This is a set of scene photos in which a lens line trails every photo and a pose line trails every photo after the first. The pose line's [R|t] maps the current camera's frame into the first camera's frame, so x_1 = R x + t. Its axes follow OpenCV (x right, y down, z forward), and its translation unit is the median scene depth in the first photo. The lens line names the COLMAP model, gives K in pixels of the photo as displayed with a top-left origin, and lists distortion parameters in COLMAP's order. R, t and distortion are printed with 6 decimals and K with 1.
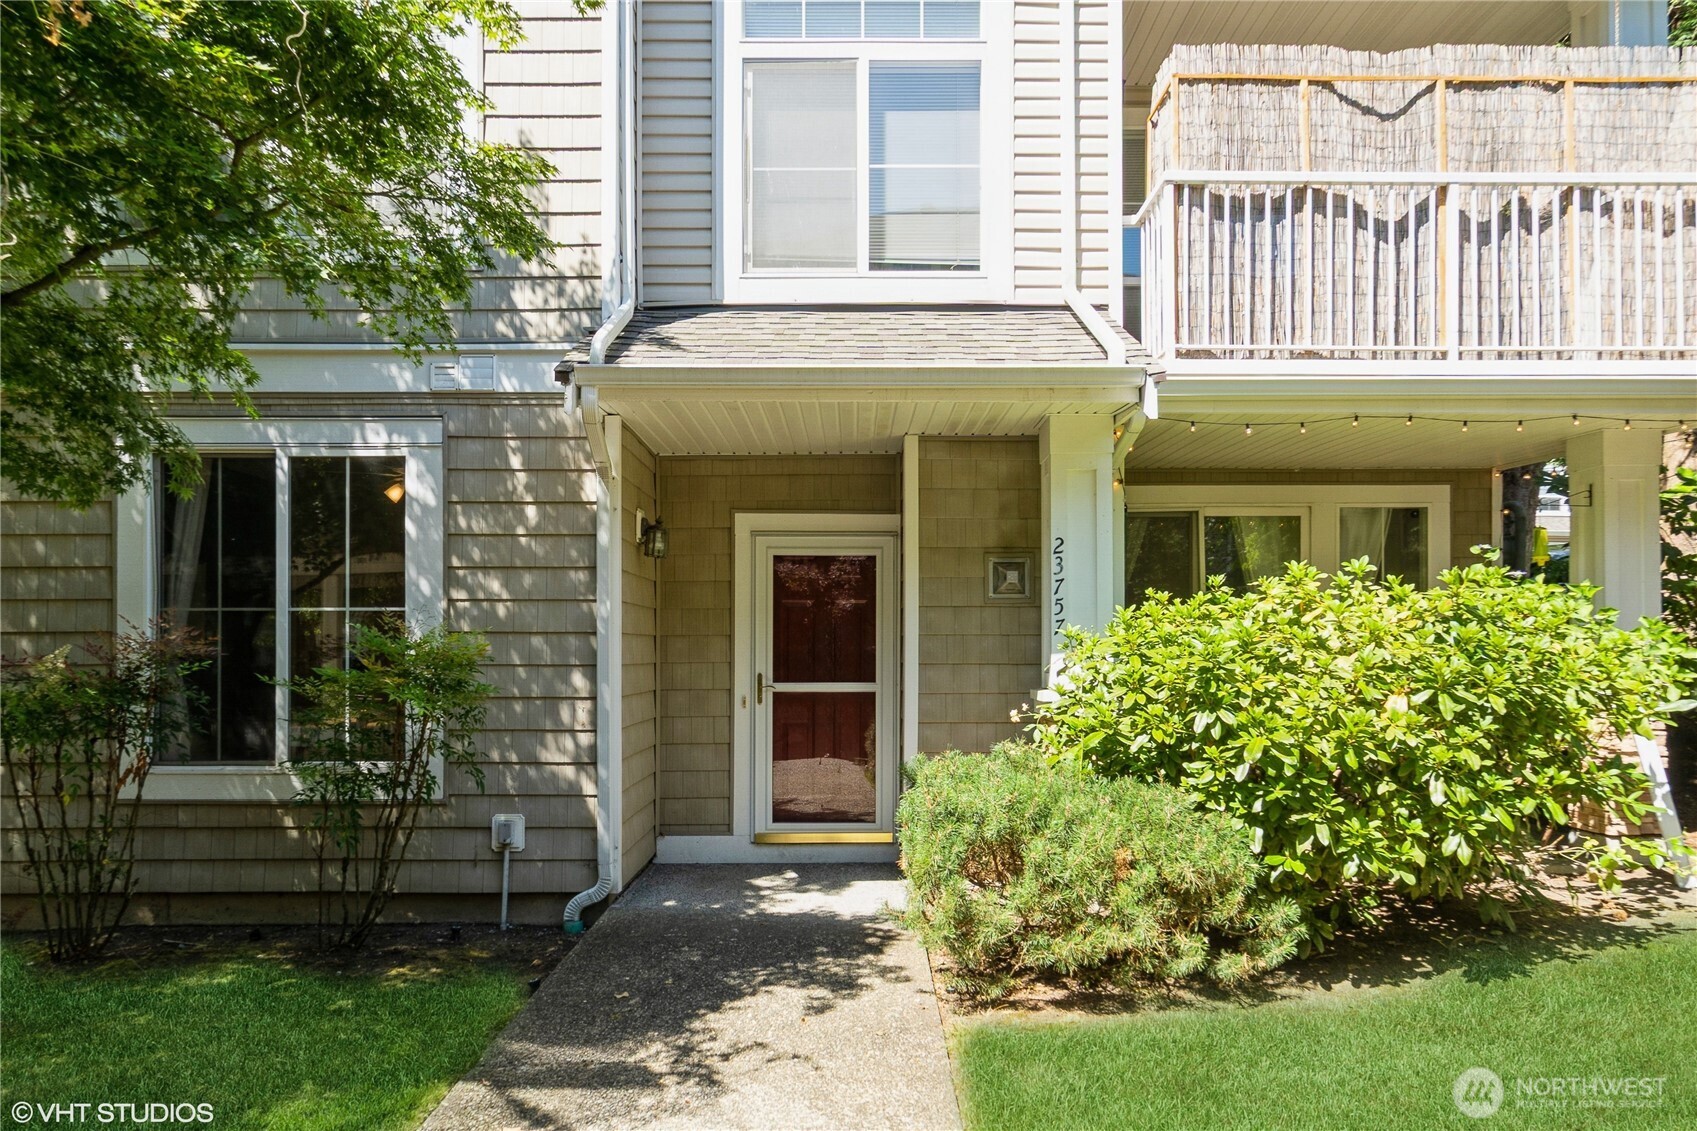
lens RADIAL K [[1068.5, 0, 858.7], [0, 1068.5, 620.3], [0, 0, 1]] dist [0.017624, -0.000125]
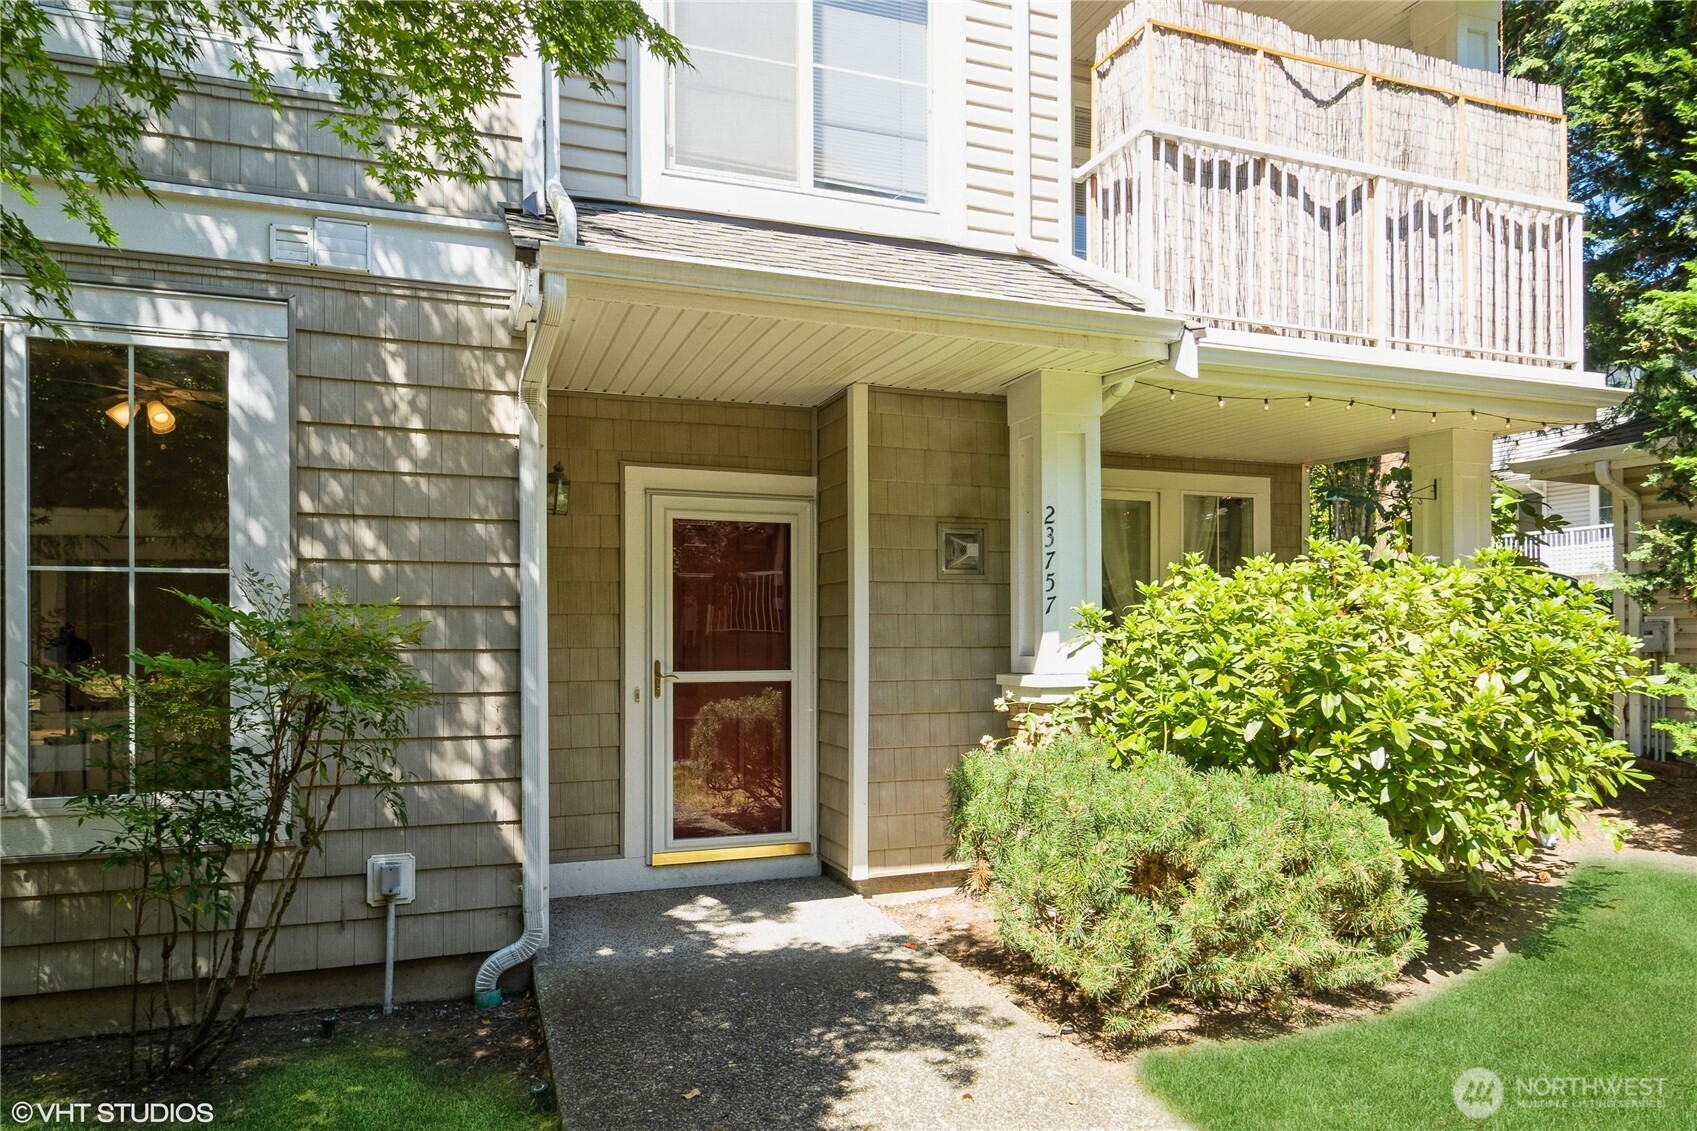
lens RADIAL K [[1068.5, 0, 858.7], [0, 1068.5, 620.3], [0, 0, 1]] dist [0.017624, -0.000125]
pose [[0.942285, 0.003697, 0.334792, -0.261130], [-0.006433, 0.999954, 0.007063, 0.013491], [-0.334751, -0.008809, 0.942265, 0.194930]]
